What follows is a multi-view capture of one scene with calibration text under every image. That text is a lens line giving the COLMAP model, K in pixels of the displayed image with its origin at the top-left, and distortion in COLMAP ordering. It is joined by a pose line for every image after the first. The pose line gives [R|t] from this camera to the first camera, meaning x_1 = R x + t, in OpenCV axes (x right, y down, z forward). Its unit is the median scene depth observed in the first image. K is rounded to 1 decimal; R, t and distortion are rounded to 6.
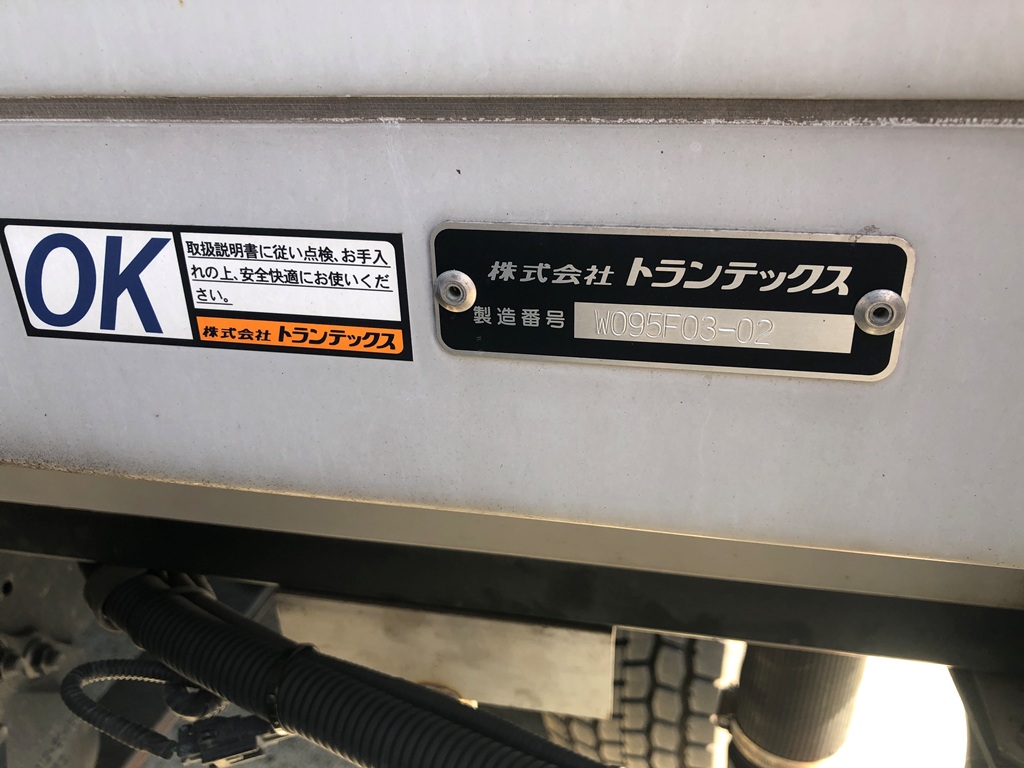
lens RADIAL K [[838.4, 0, 515.1], [0, 838.4, 384.7], [0, 0, 1]] dist [0.003700, 0.002705]
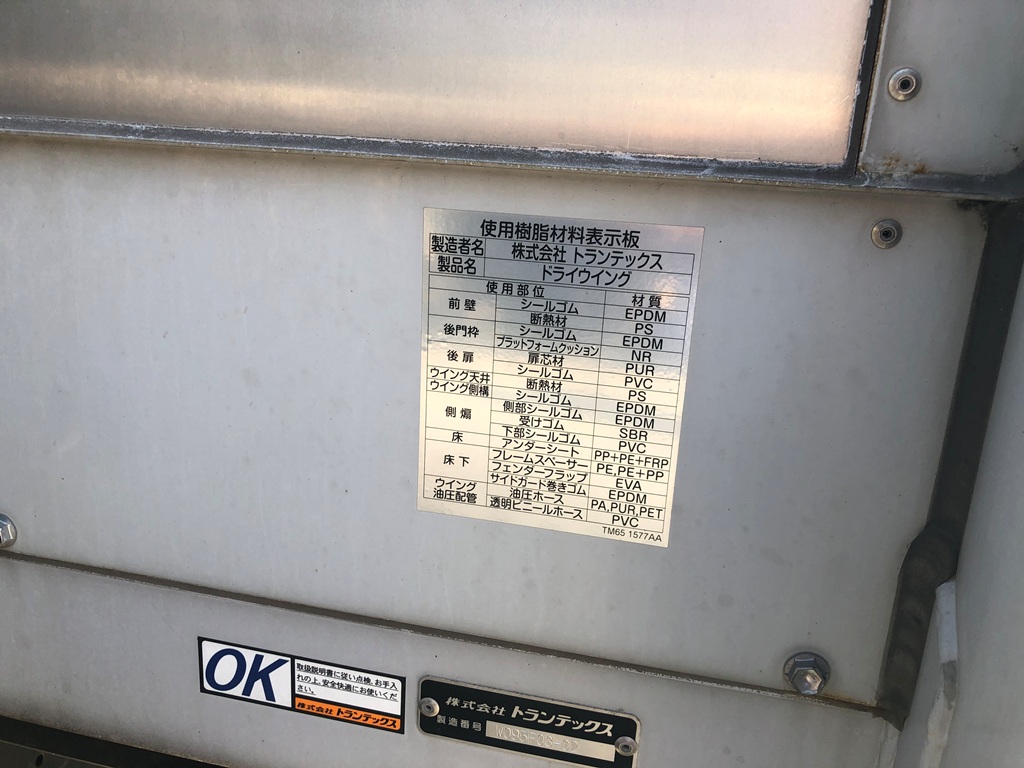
lens RADIAL K [[838.4, 0, 508.5], [0, 838.4, 383.3], [0, 0, 1]] dist [0.003700, 0.002705]
pose [[0.996307, 0.084690, 0.014171, 0.024762], [-0.081655, 0.985493, -0.148781, -0.591044], [-0.026566, 0.147075, 0.988769, -1.121138]]
